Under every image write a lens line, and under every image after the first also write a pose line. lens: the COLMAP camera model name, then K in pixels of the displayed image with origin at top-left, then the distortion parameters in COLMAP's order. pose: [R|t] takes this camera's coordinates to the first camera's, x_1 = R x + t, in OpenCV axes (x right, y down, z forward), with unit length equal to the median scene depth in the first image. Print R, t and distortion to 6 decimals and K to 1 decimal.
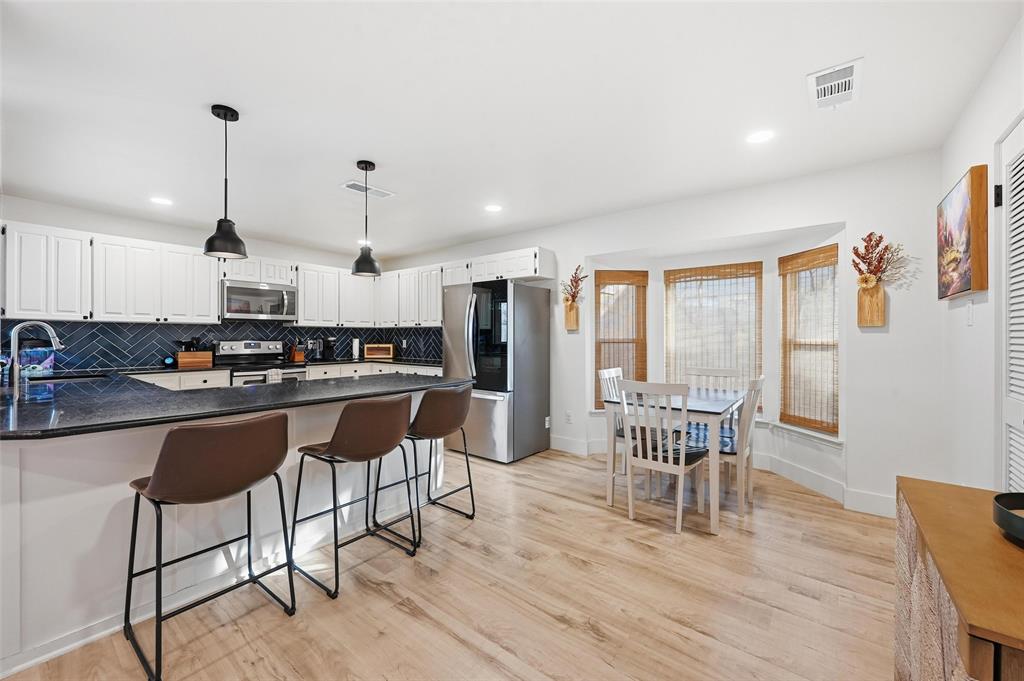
lens RADIAL K [[405.5, 0, 507.6], [0, 405.5, 337.5], [0, 0, 1]] dist [0.002332, -0.000552]
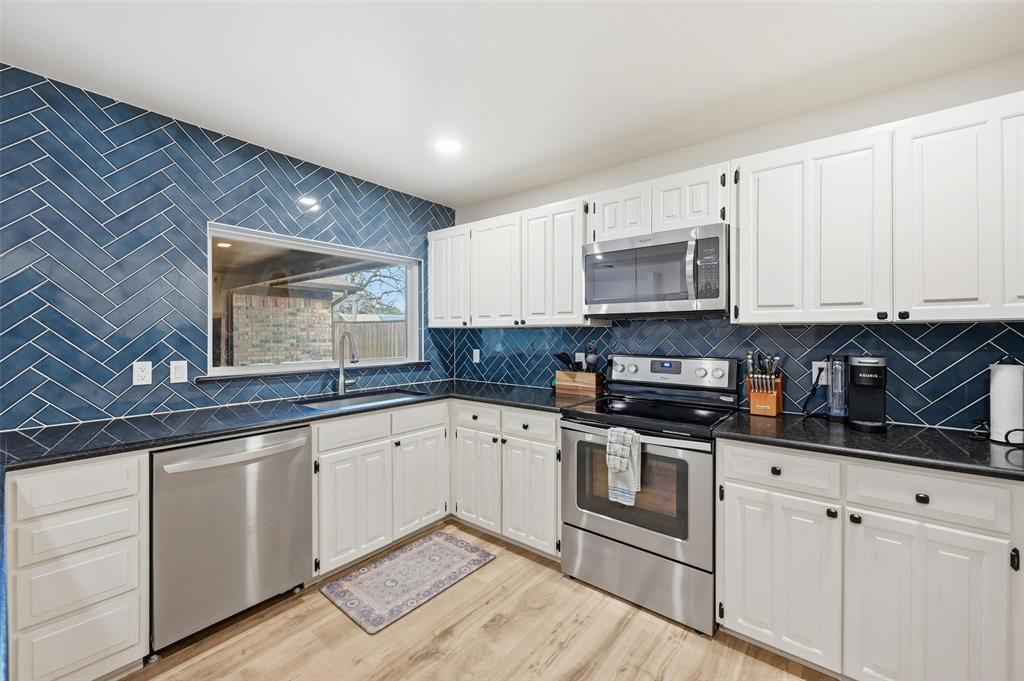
lens RADIAL K [[405.5, 0, 512.7], [0, 405.5, 335.6], [0, 0, 1]] dist [0.002332, -0.000552]
pose [[-0.001531, -0.001311, -0.999998, -0.153696], [-0.003770, 0.999992, -0.001305, -0.018977], [0.999992, 0.003768, -0.001535, 0.924177]]
